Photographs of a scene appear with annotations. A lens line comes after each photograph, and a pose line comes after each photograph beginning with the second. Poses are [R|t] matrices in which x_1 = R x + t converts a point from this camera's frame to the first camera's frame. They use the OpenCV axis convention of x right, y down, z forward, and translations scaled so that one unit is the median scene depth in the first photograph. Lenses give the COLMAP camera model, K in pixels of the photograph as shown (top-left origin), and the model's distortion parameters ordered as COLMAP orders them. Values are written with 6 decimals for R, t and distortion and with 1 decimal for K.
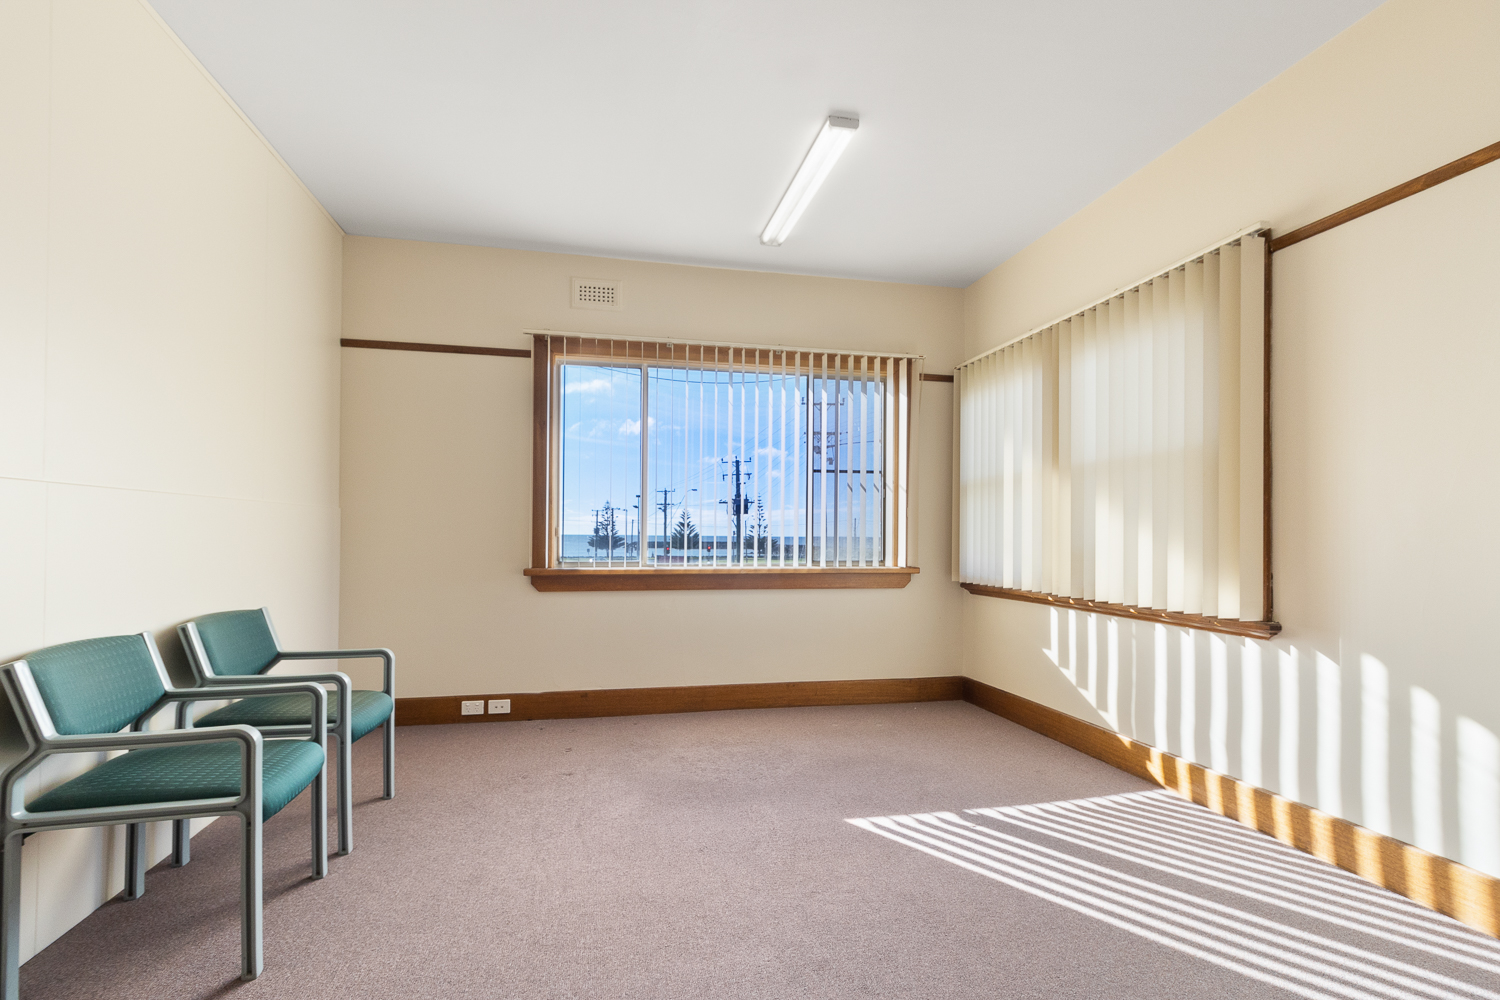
lens RADIAL K [[740.6, 0, 777.7], [0, 740.6, 517.0], [0, 0, 1]] dist [-0.003316, 0.000185]
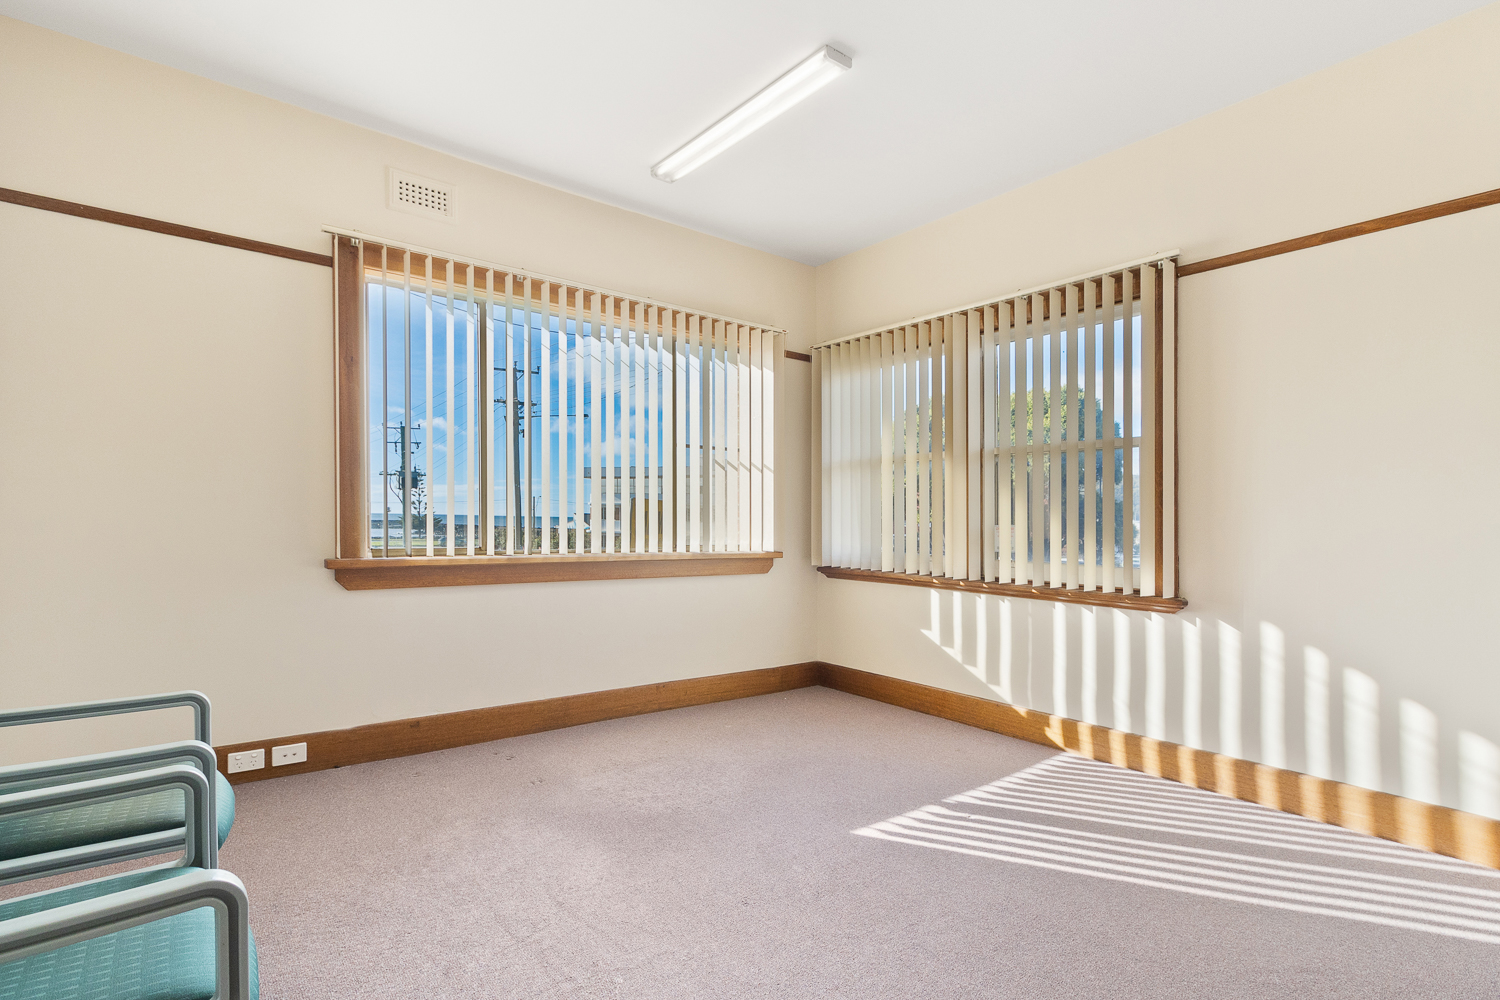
lens RADIAL K [[740.6, 0, 777.7], [0, 740.6, 517.0], [0, 0, 1]] dist [-0.003316, 0.000185]
pose [[0.894972, 0.010393, 0.446001, -0.304849], [-0.022665, 0.999497, 0.022190, 0.002446], [-0.445546, -0.029968, 0.894757, 0.180754]]
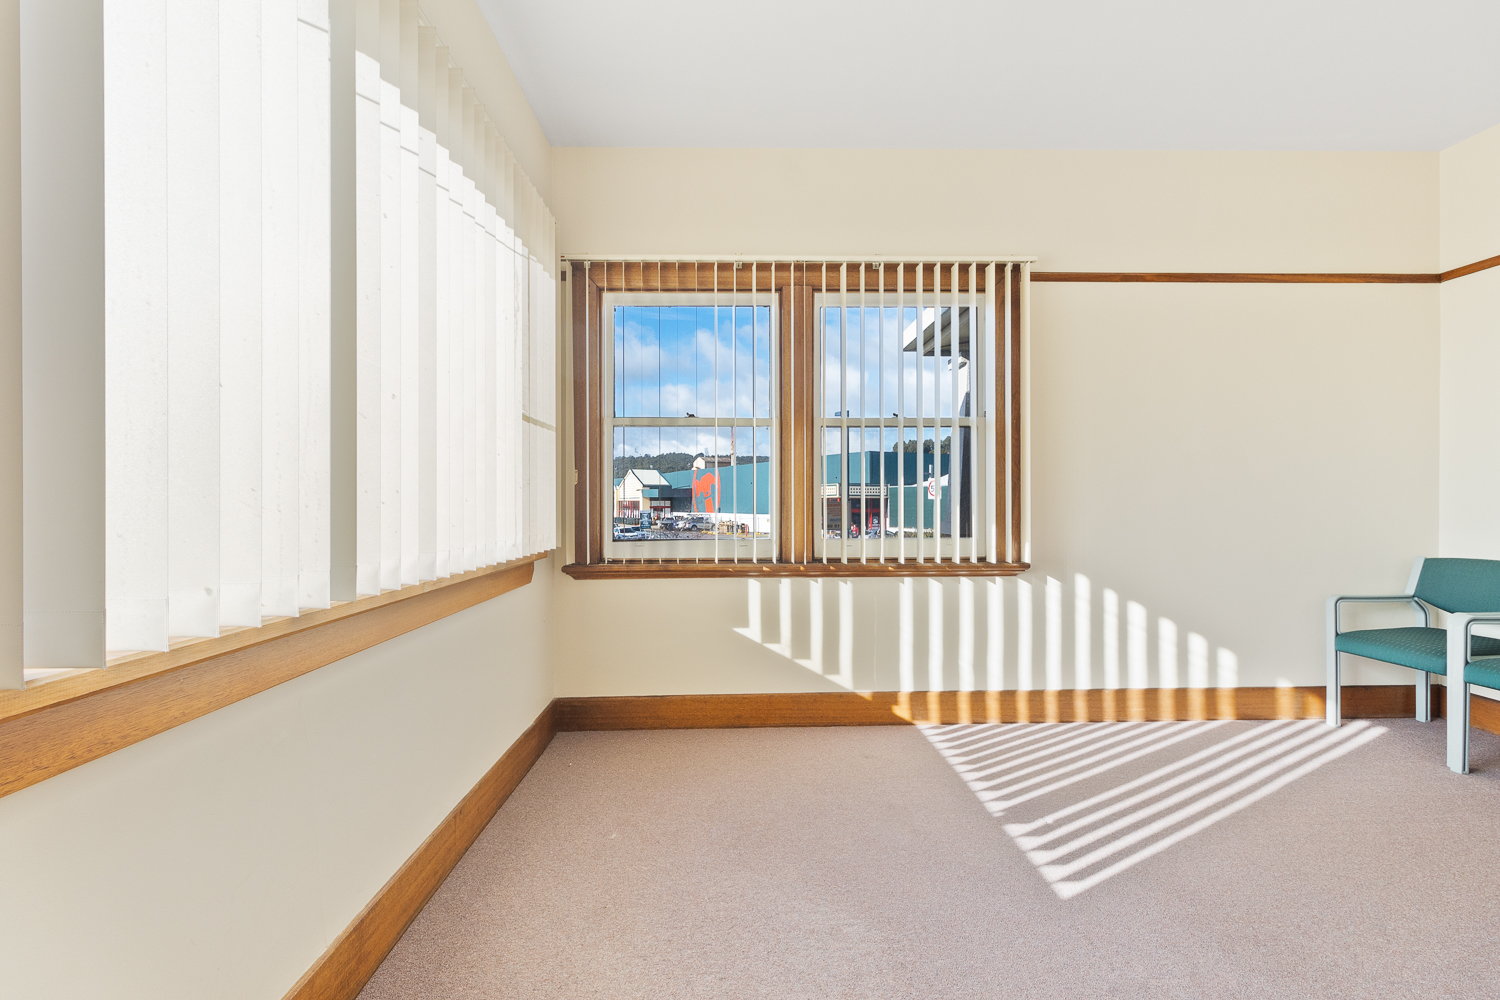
lens RADIAL K [[692.4, 0, 742.7], [0, 692.4, 484.0], [0, 0, 1]] dist [0.000053, -0.000119]
pose [[0.185867, 0.019165, 0.982388, -0.471641], [-0.018556, 0.999700, -0.015991, 0.023377], [-0.982400, -0.015257, 0.186166, 0.904266]]
